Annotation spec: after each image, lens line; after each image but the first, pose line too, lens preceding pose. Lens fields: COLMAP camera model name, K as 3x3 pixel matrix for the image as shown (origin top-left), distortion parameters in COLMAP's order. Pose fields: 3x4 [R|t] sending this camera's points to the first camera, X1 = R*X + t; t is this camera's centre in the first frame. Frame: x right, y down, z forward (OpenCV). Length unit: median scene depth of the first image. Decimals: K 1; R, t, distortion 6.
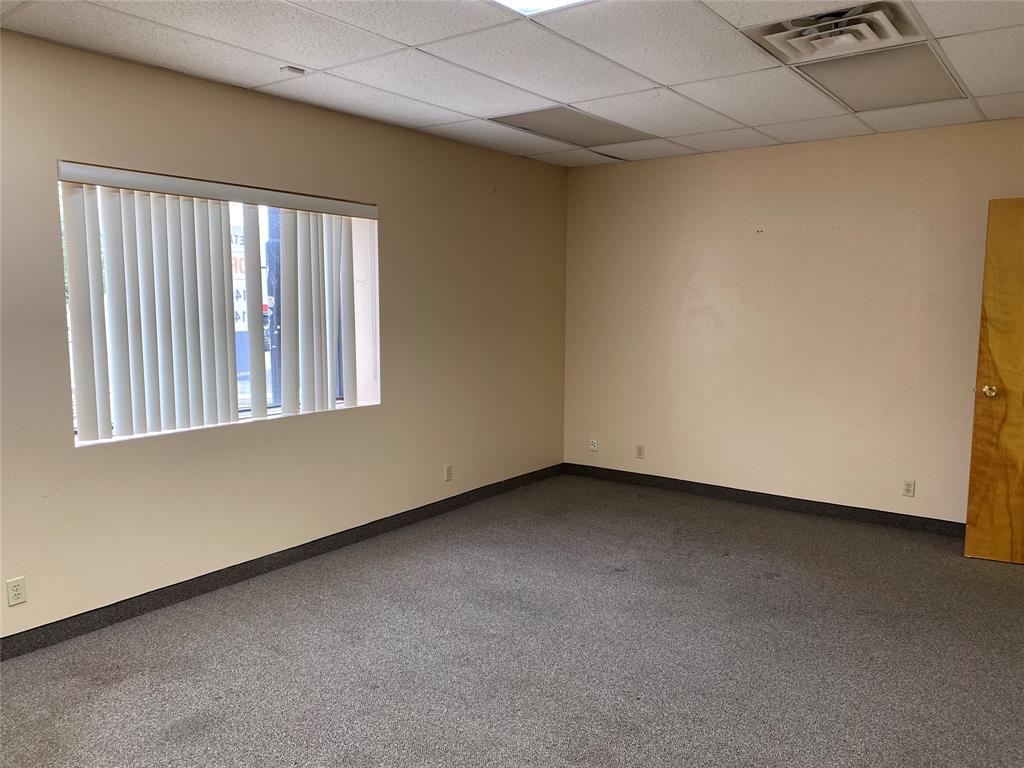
lens RADIAL K [[776.3, 0, 506.4], [0, 776.3, 386.7], [0, 0, 1]] dist [0.027638, -0.029319]
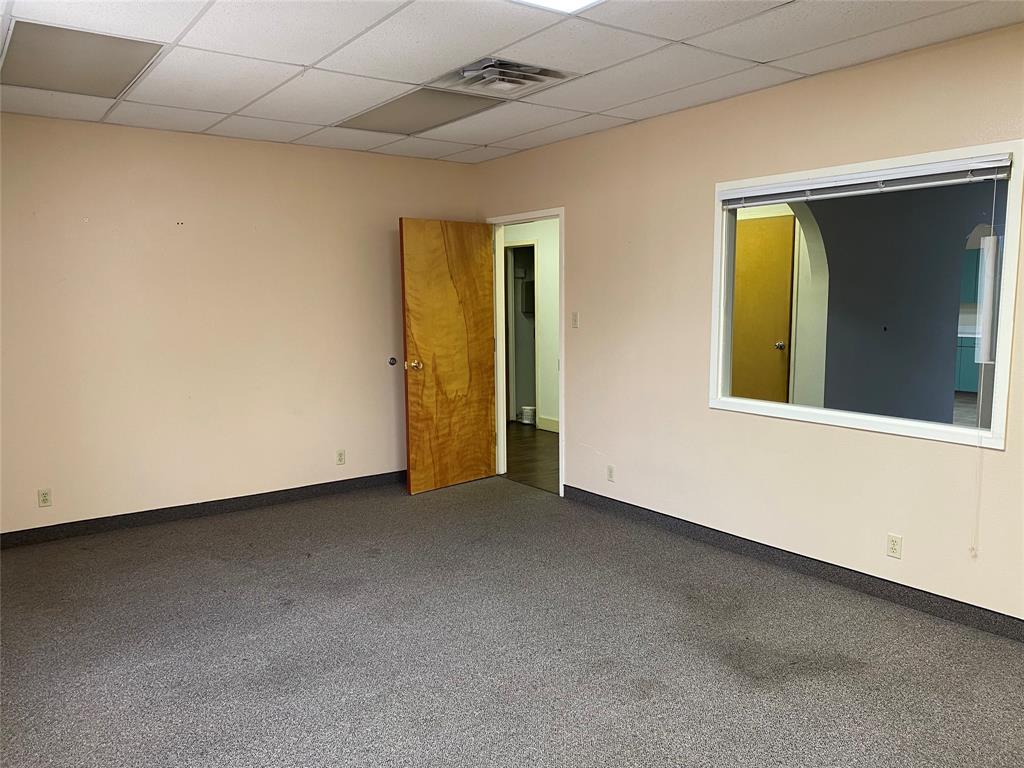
lens RADIAL K [[776.3, 0, 512.3], [0, 776.3, 379.7], [0, 0, 1]] dist [0.027638, -0.029319]
pose [[0.290216, -0.109845, 0.950636, -0.577515], [0.116379, 0.990068, 0.078873, -0.053727], [-0.949858, 0.087744, 0.300118, 0.455687]]
